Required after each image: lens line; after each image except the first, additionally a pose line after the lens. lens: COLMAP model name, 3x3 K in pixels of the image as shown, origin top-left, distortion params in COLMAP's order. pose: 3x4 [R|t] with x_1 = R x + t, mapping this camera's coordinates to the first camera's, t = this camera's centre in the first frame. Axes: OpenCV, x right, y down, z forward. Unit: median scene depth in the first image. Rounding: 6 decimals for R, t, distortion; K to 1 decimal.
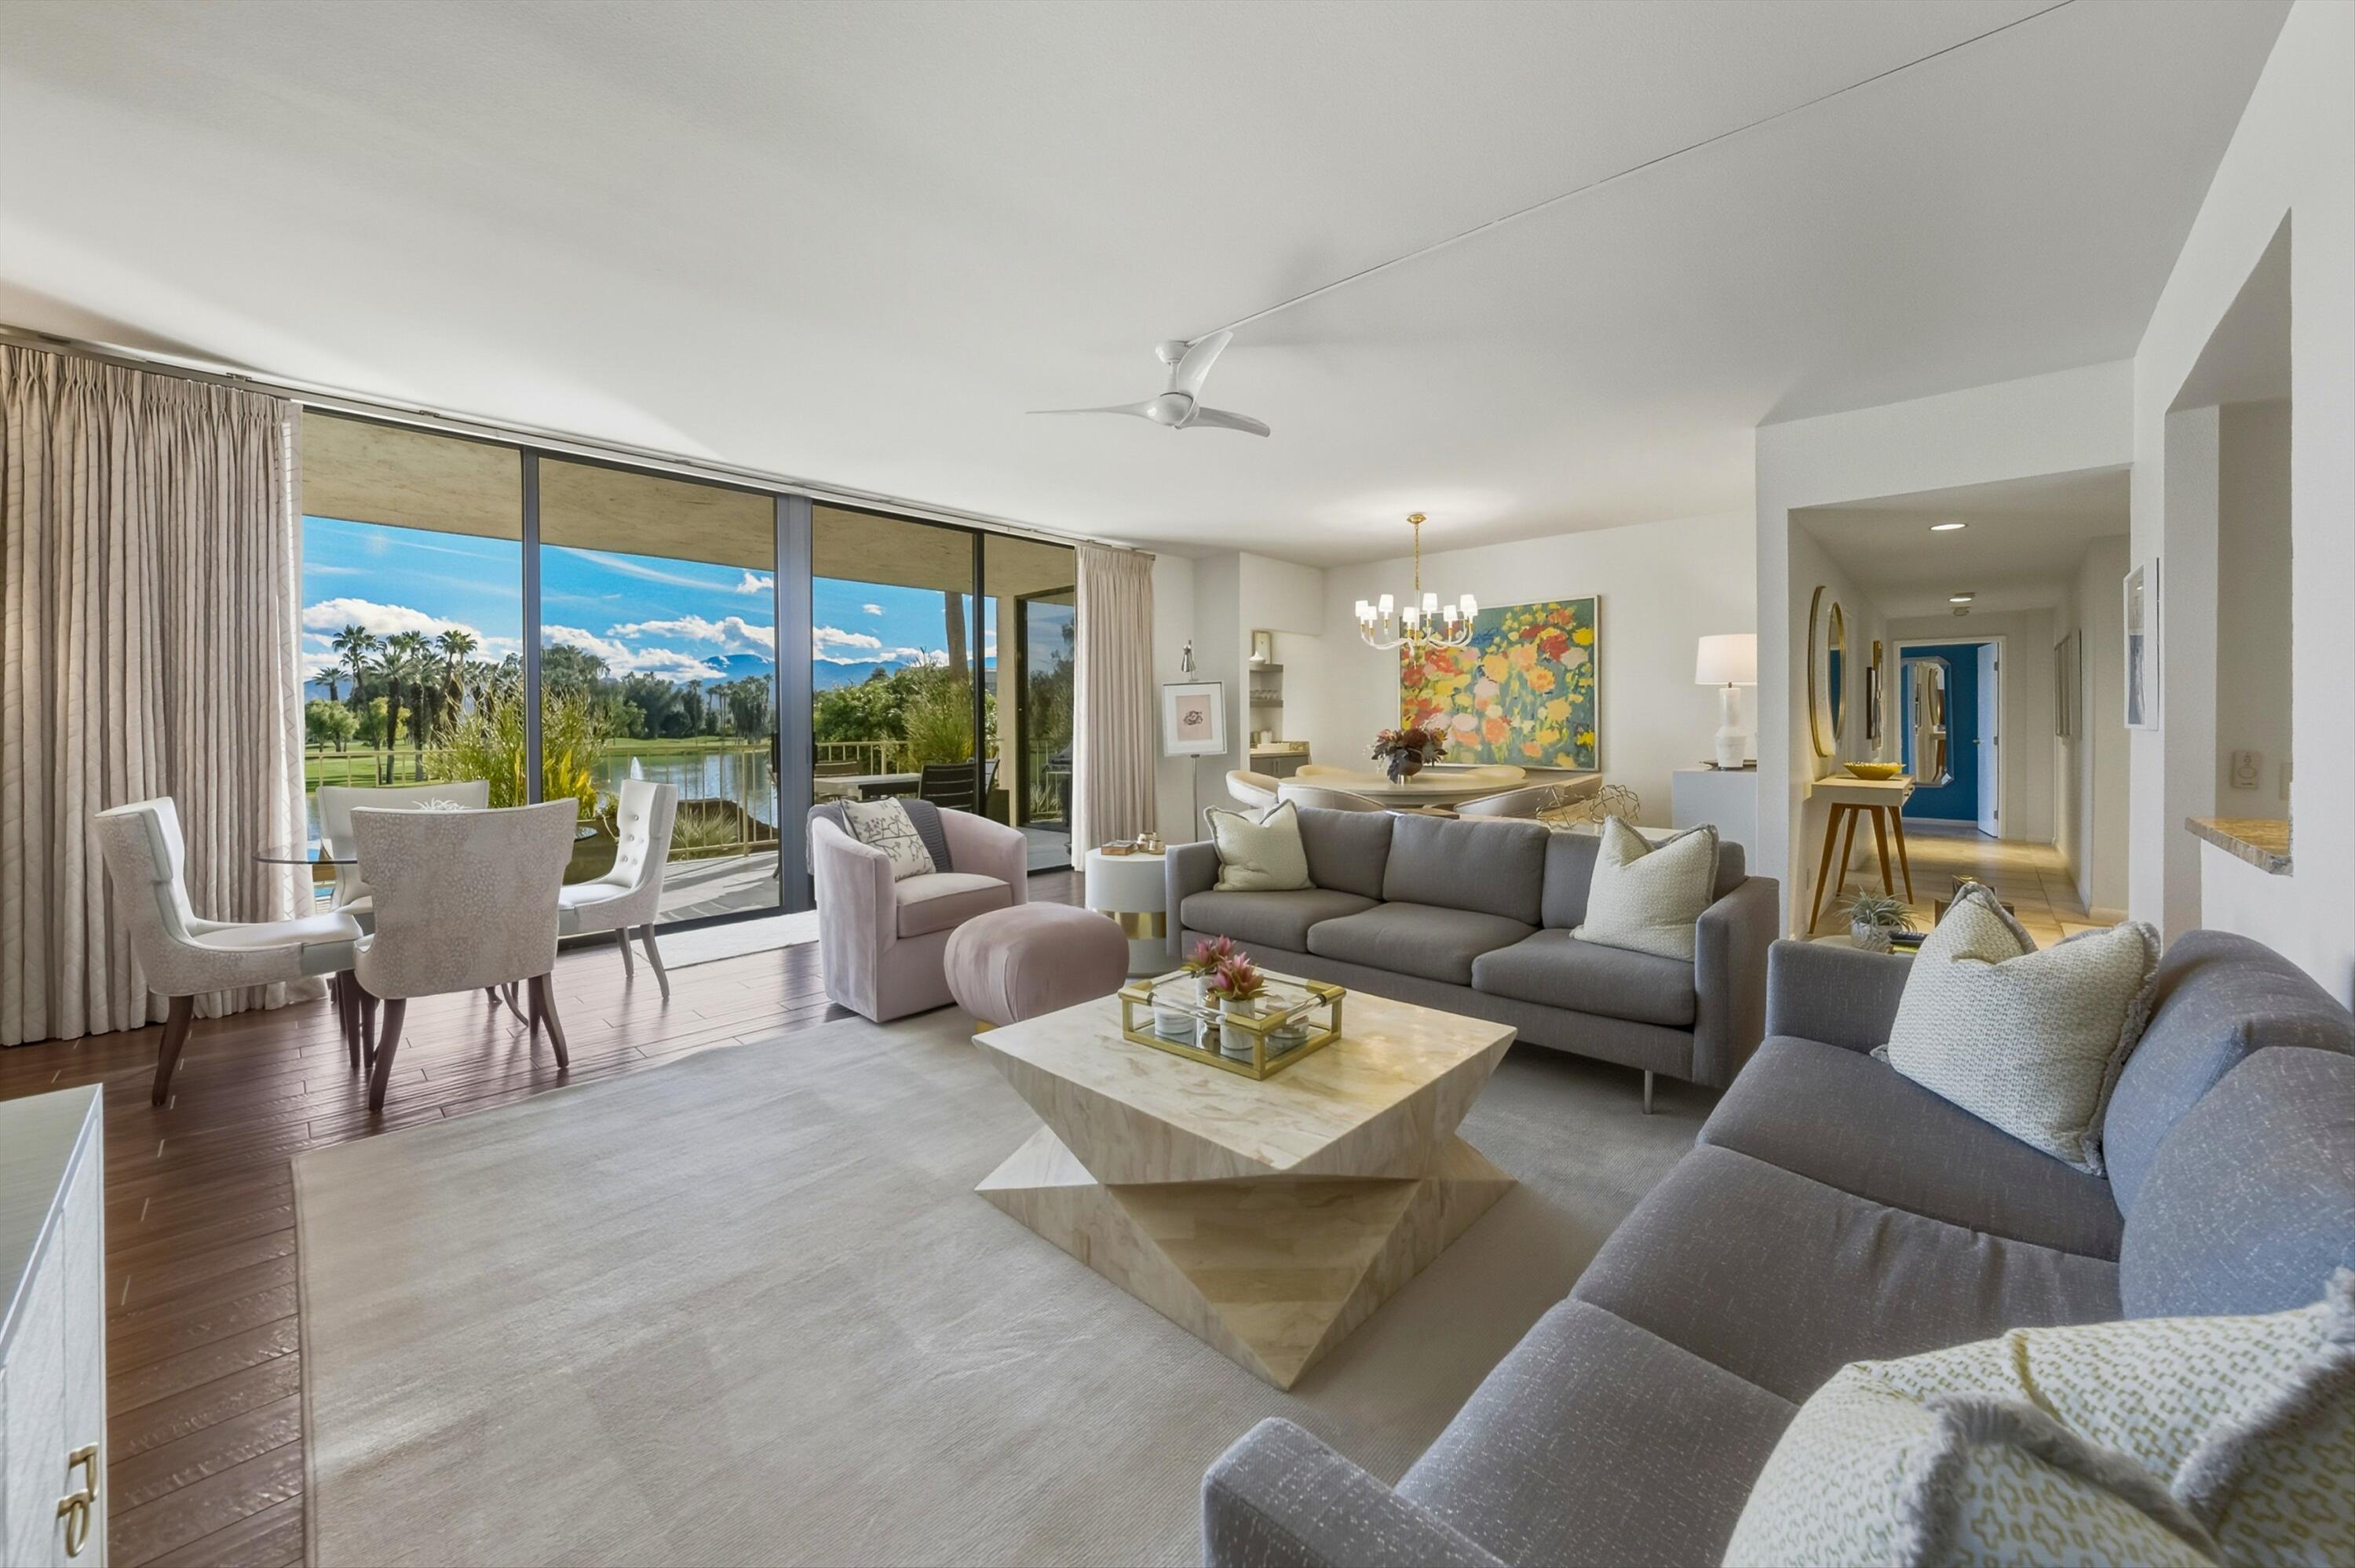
lens RADIAL K [[875.0, 0, 1154.7], [0, 875.0, 725.4], [0, 0, 1]] dist [-0.017847, 0.000293]
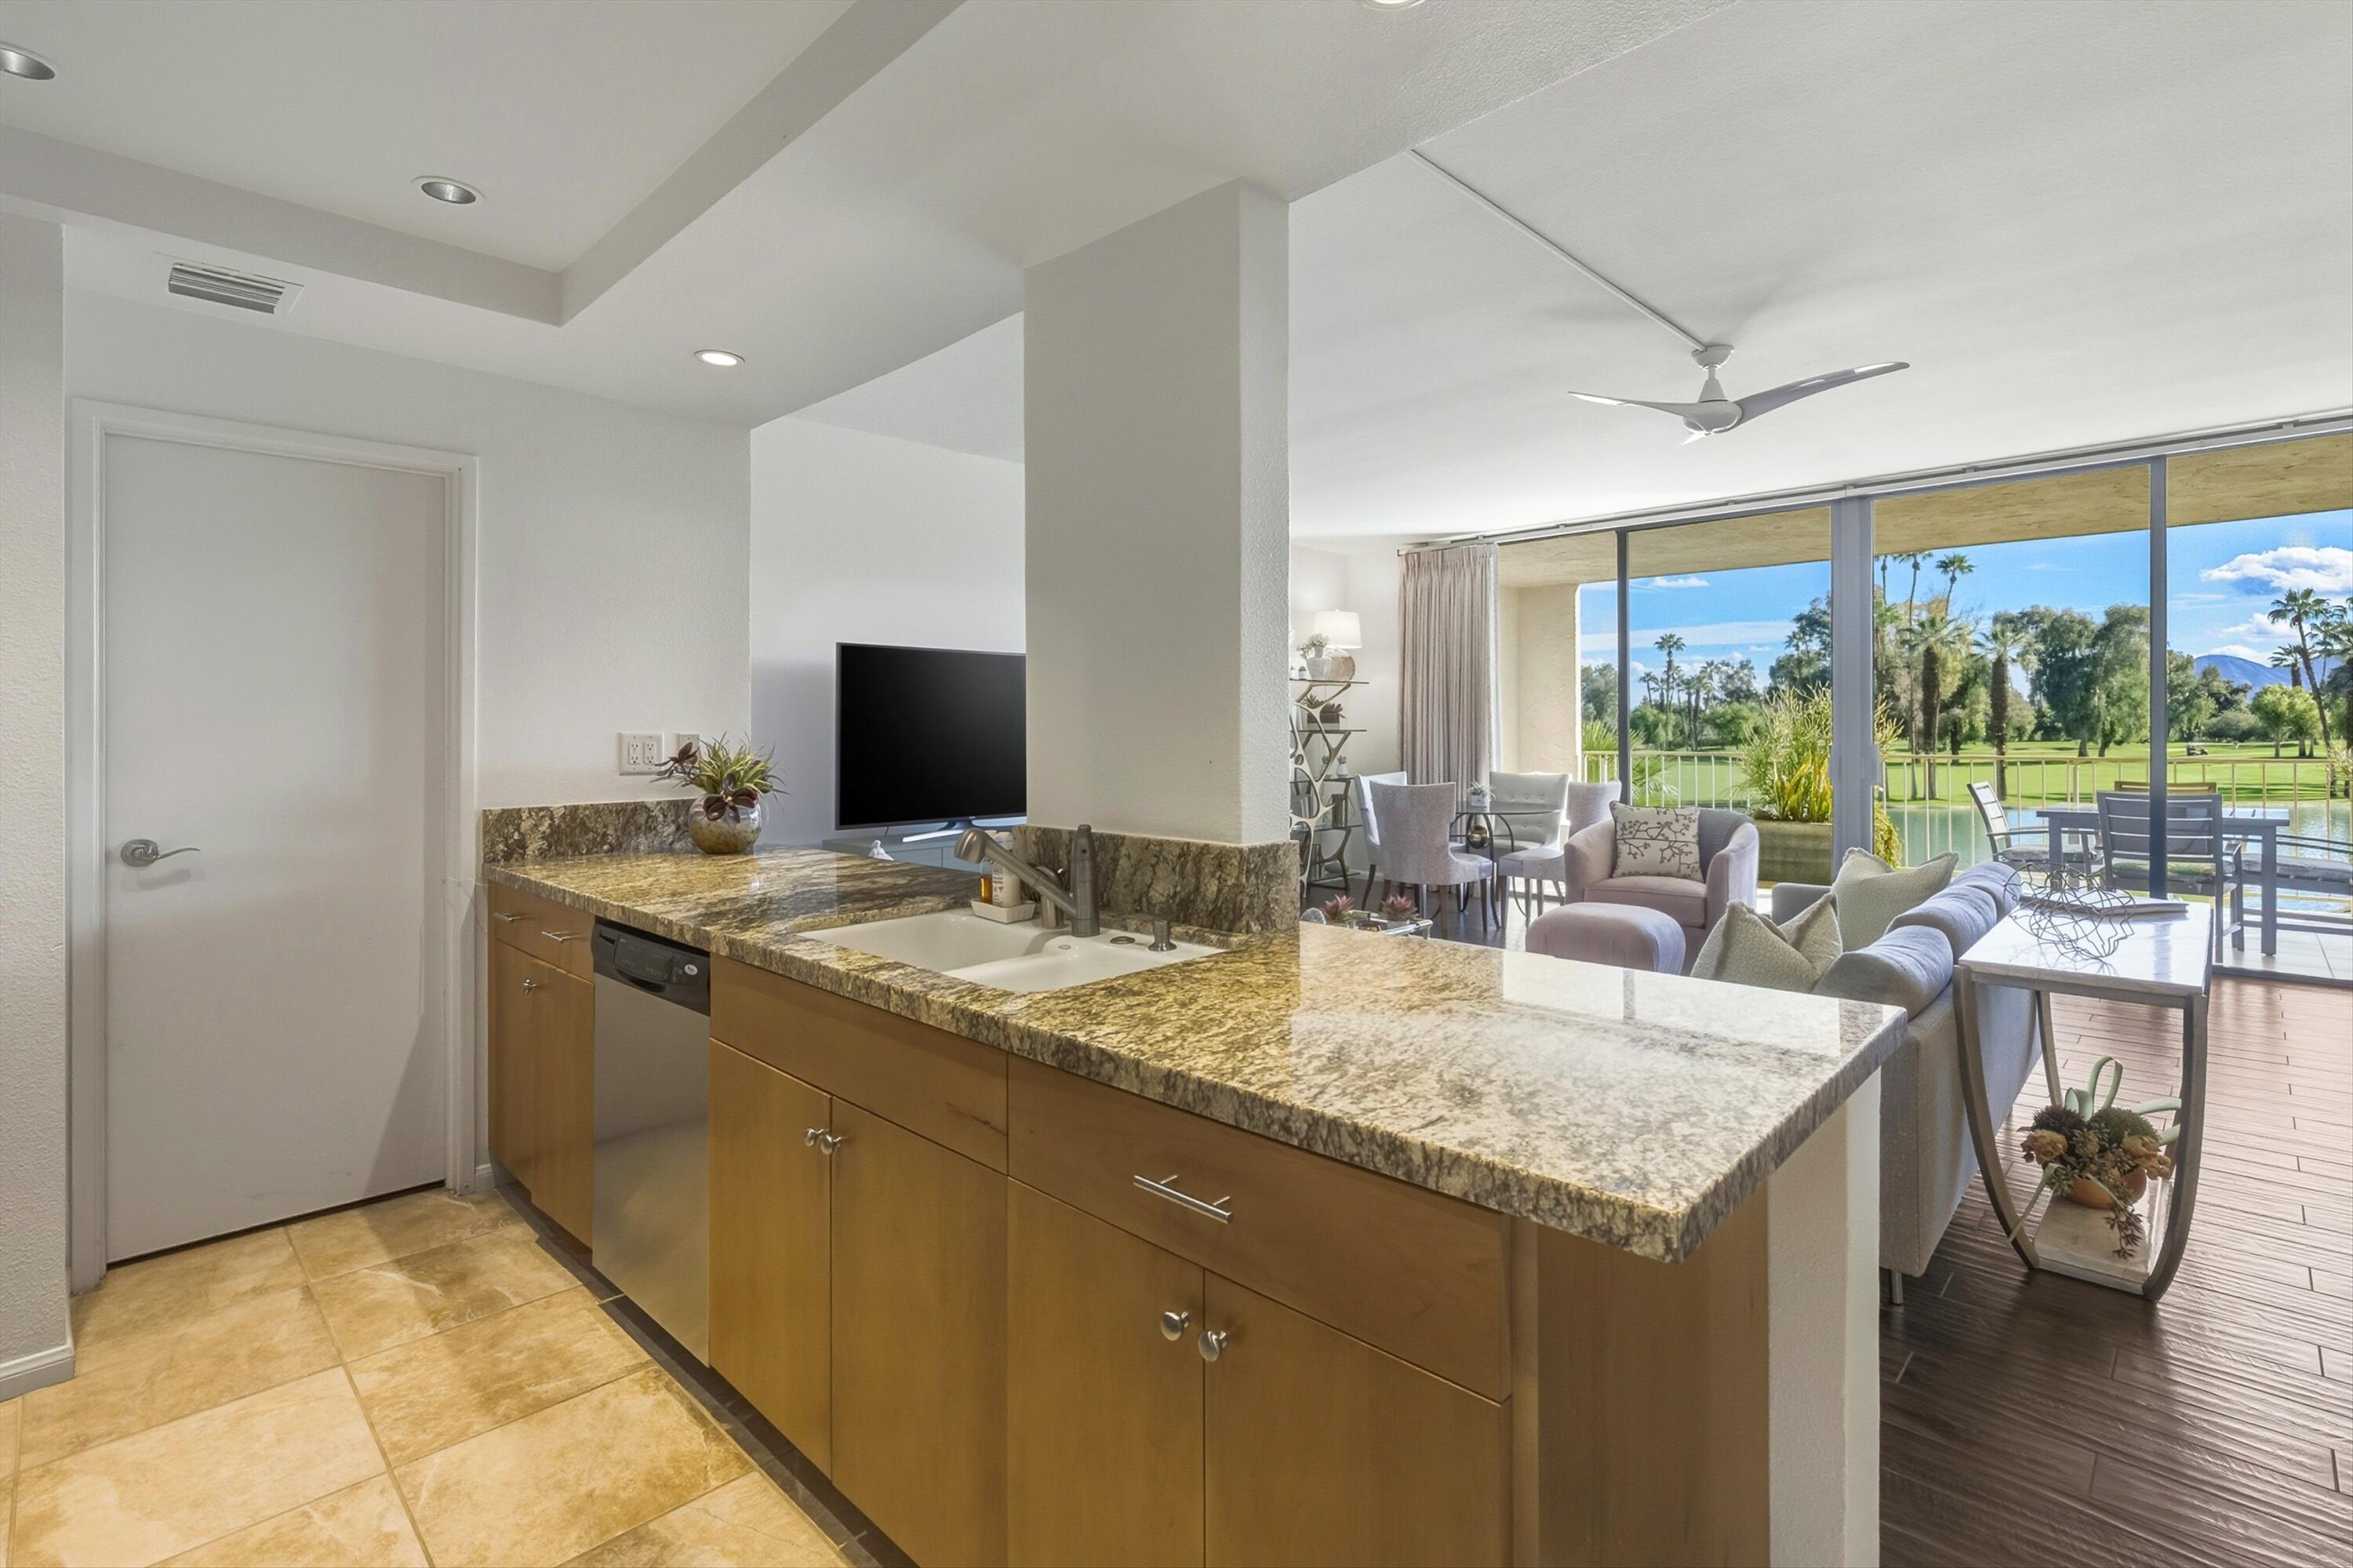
lens RADIAL K [[1080.1, 0, 1179.8], [0, 1080.1, 720.1], [0, 0, 1]] dist [-0.001581, 0.000158]
pose [[-0.006238, -0.002377, -0.999978, 0.564795], [0.004318, 0.999988, -0.002404, -0.014038], [0.999971, -0.004333, -0.006228, 0.201762]]
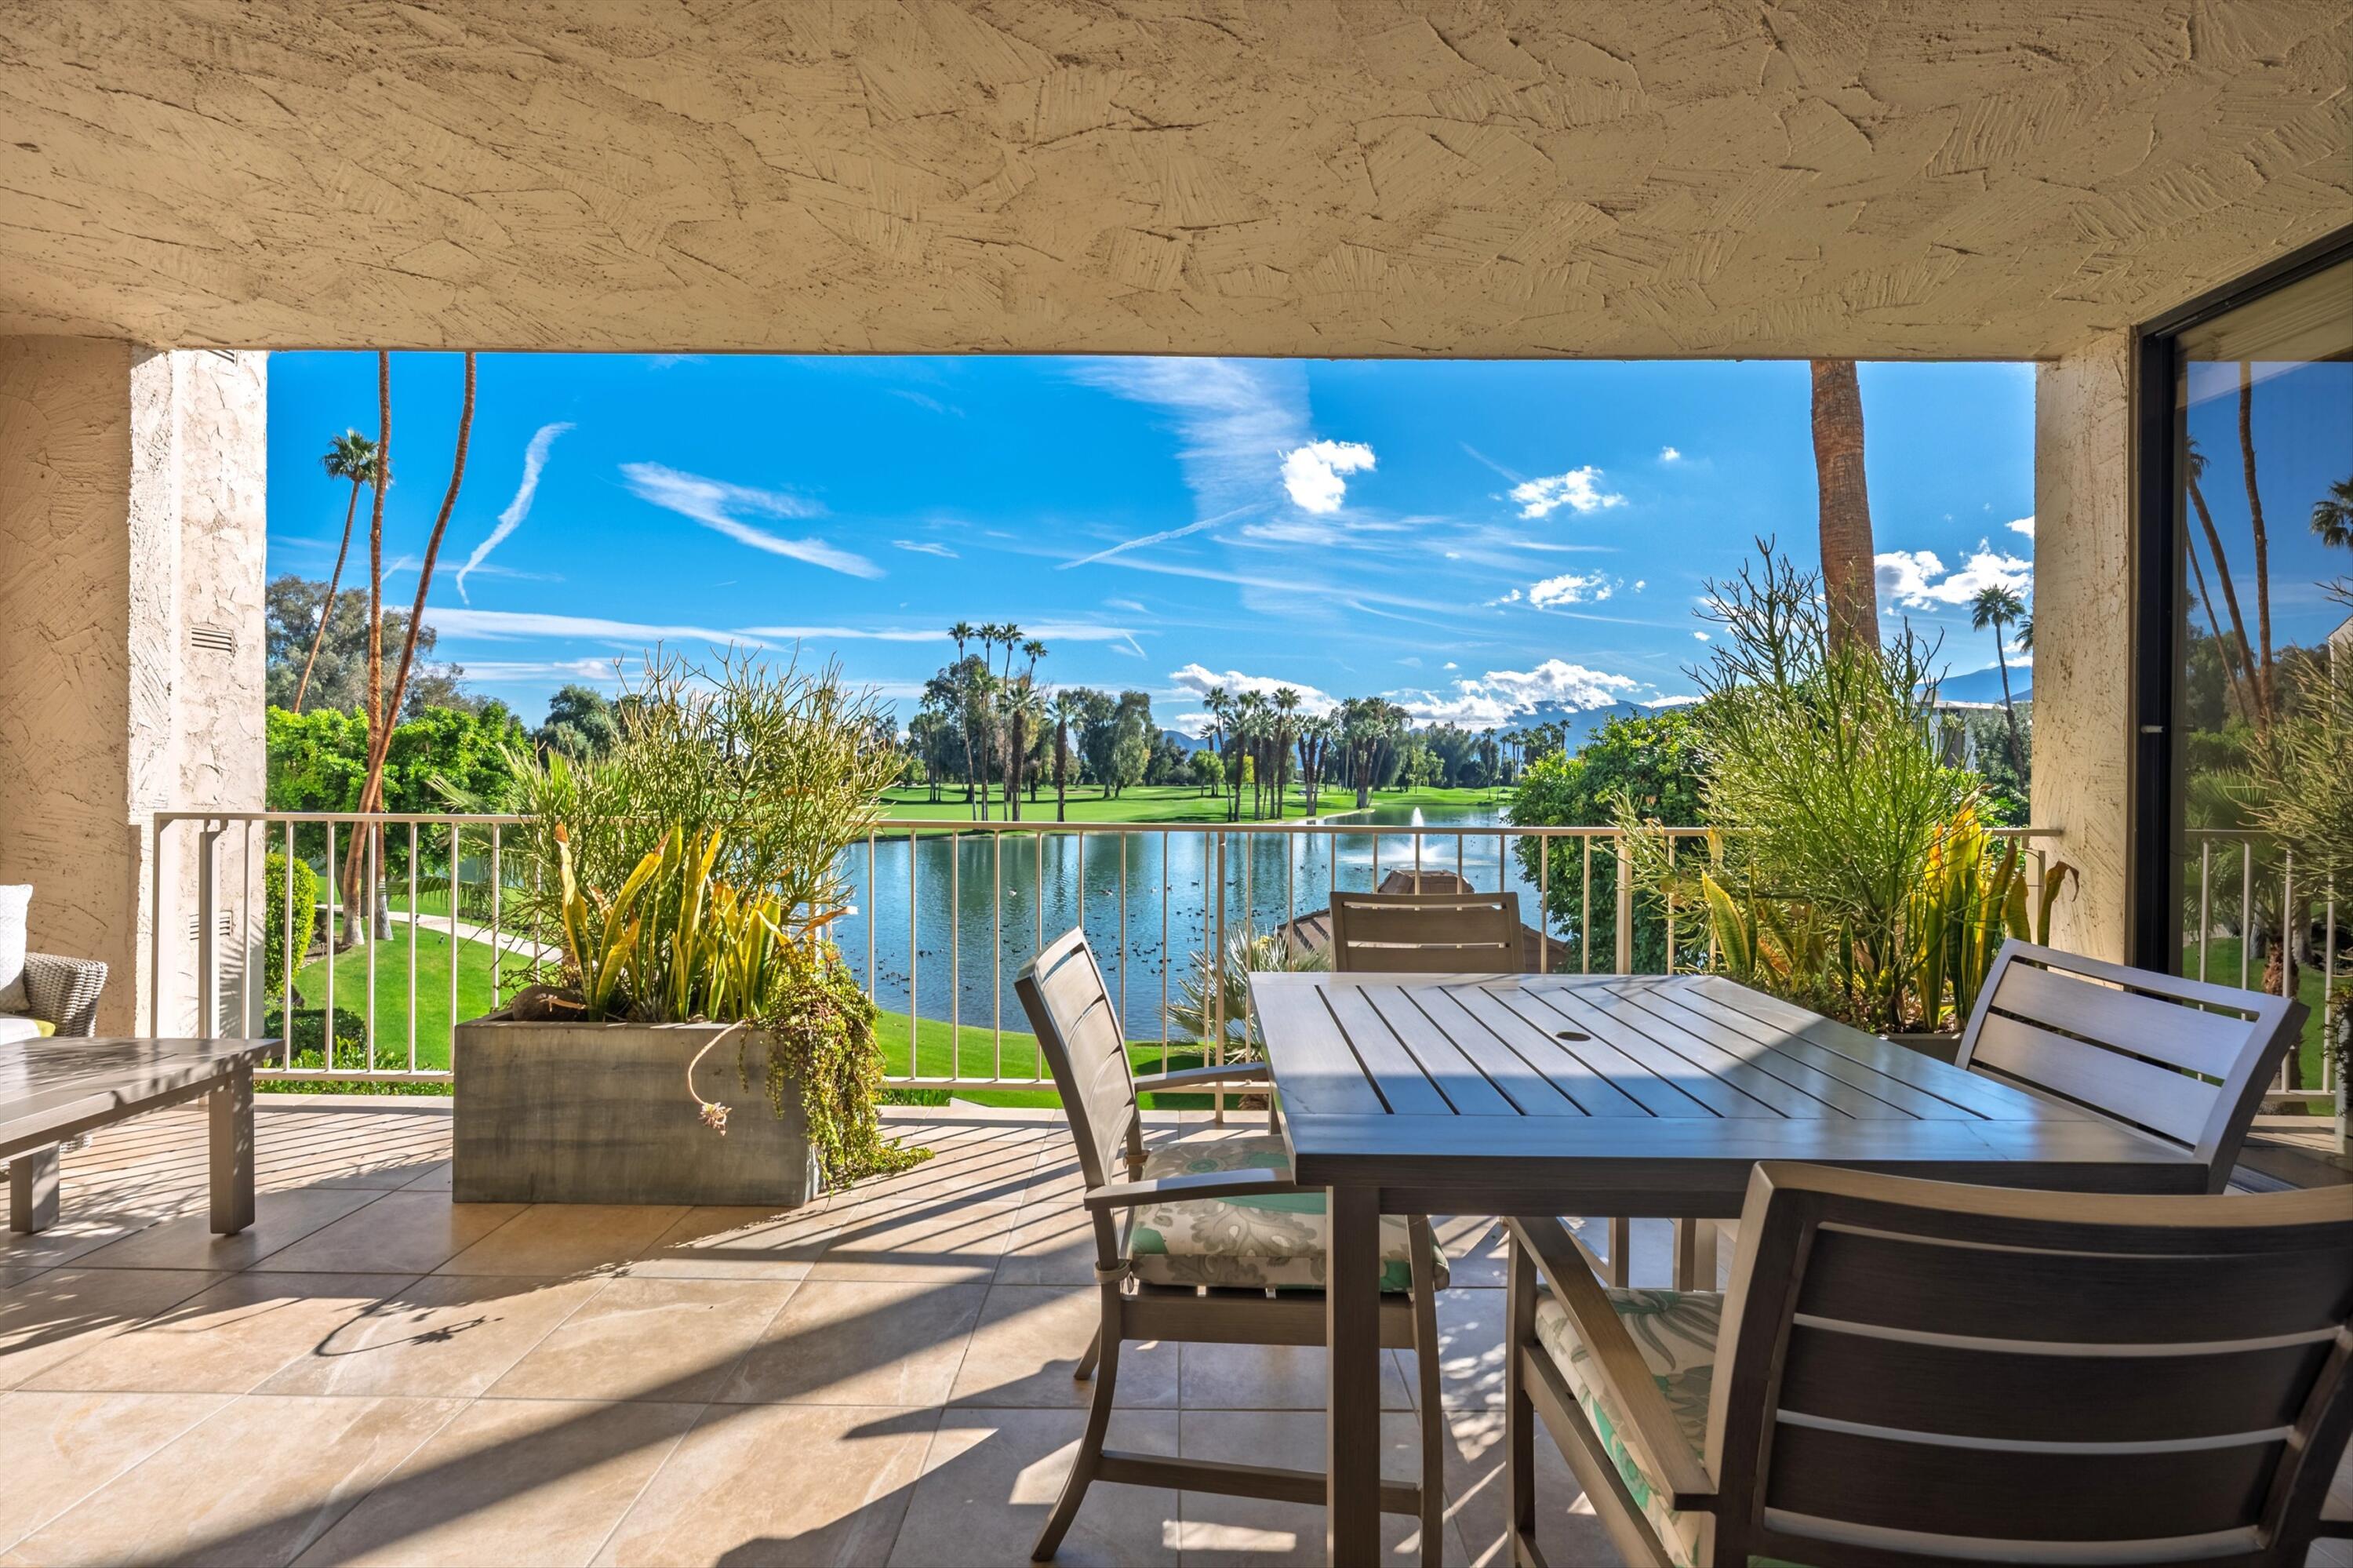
lens RADIAL K [[957.0, 0, 1185.0], [0, 957.0, 780.1], [0, 0, 1]] dist [-0.009309, 0.001249]
pose [[0.698536, 0.017152, -0.715369, -0.192080], [-0.014662, 0.999846, 0.009655, -0.000788], [0.715424, 0.003744, 0.698680, 0.751589]]
